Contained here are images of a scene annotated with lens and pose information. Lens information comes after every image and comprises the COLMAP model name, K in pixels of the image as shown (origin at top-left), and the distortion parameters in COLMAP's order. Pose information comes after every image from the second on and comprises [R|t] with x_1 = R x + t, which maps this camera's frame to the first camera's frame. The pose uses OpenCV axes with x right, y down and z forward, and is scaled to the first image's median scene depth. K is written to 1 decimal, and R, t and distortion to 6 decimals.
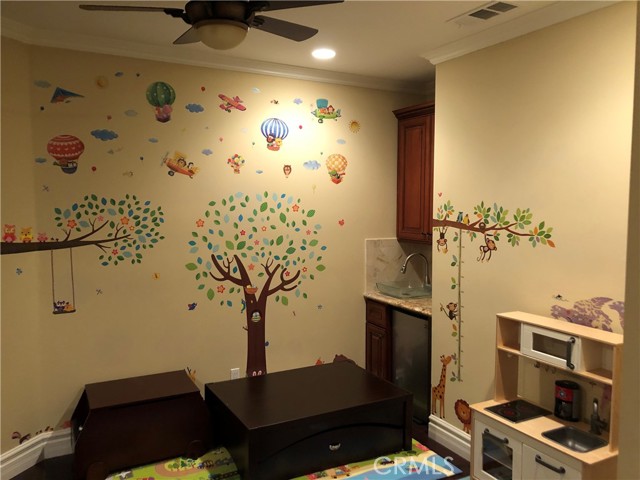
lens RADIAL K [[528.7, 0, 320.4], [0, 528.7, 238.7], [0, 0, 1]] dist [-0.002813, 0.022884]
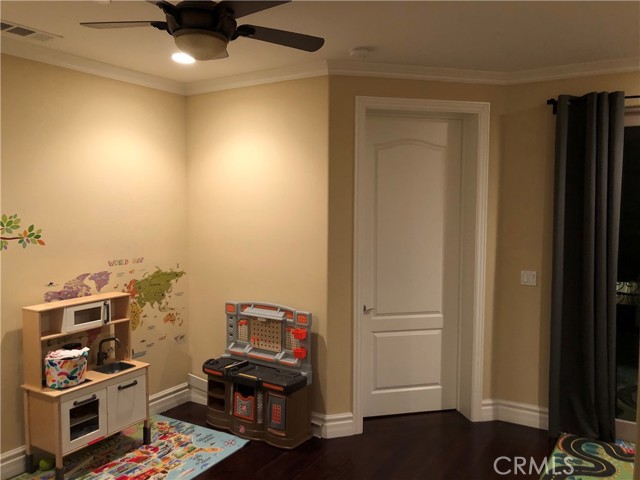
lens RADIAL K [[528.7, 0, 320.2], [0, 528.7, 239.5], [0, 0, 1]] dist [-0.002813, 0.022884]
pose [[-0.510862, -0.061937, 0.857429, -0.923982], [0.061599, 0.992200, 0.108373, -0.089165], [-0.857453, 0.108180, -0.503062, 1.056512]]
